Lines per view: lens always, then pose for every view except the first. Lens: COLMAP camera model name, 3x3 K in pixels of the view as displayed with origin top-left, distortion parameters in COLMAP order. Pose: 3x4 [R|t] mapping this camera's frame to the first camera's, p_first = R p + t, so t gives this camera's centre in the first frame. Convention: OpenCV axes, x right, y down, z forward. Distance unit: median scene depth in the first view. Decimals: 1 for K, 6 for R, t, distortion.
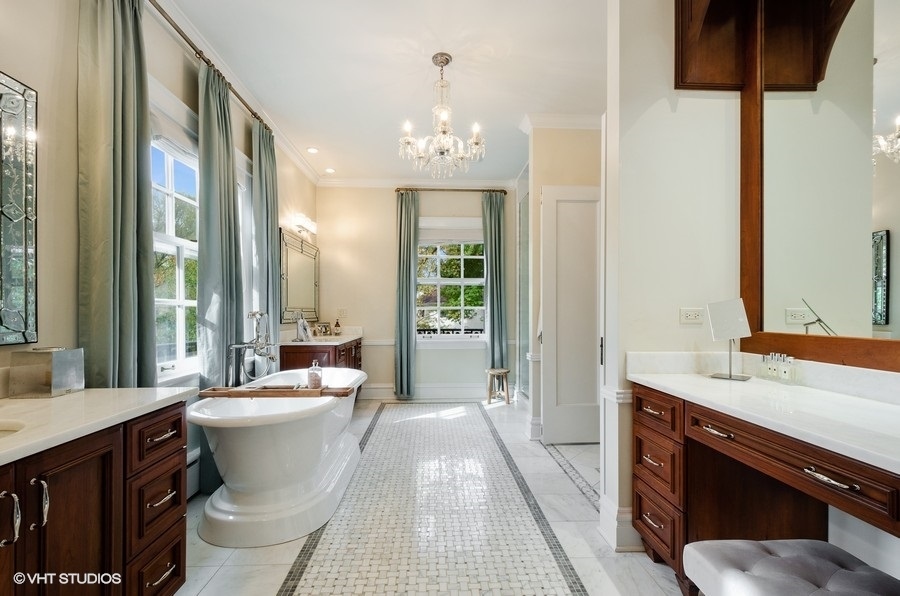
lens RADIAL K [[396.1, 0, 449.2], [0, 396.1, 310.9], [0, 0, 1]] dist [0.012839, -0.000722]
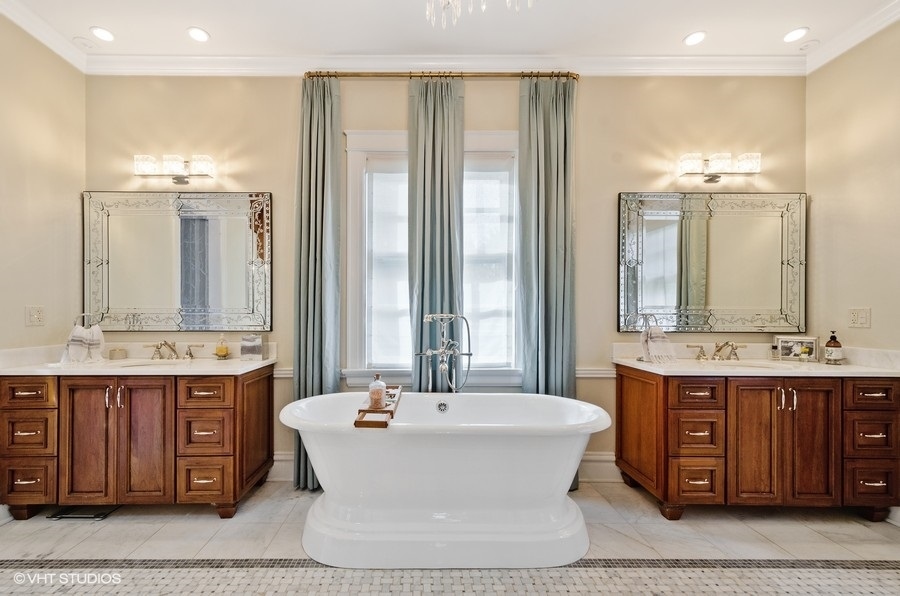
lens RADIAL K [[396.1, 0, 449.2], [0, 396.1, 310.9], [0, 0, 1]] dist [0.012839, -0.000722]
pose [[-0.044267, 0.021400, -0.998790, 0.423848], [0.000543, 0.999771, 0.021397, -0.025554], [0.999020, 0.000405, -0.044269, 1.051564]]
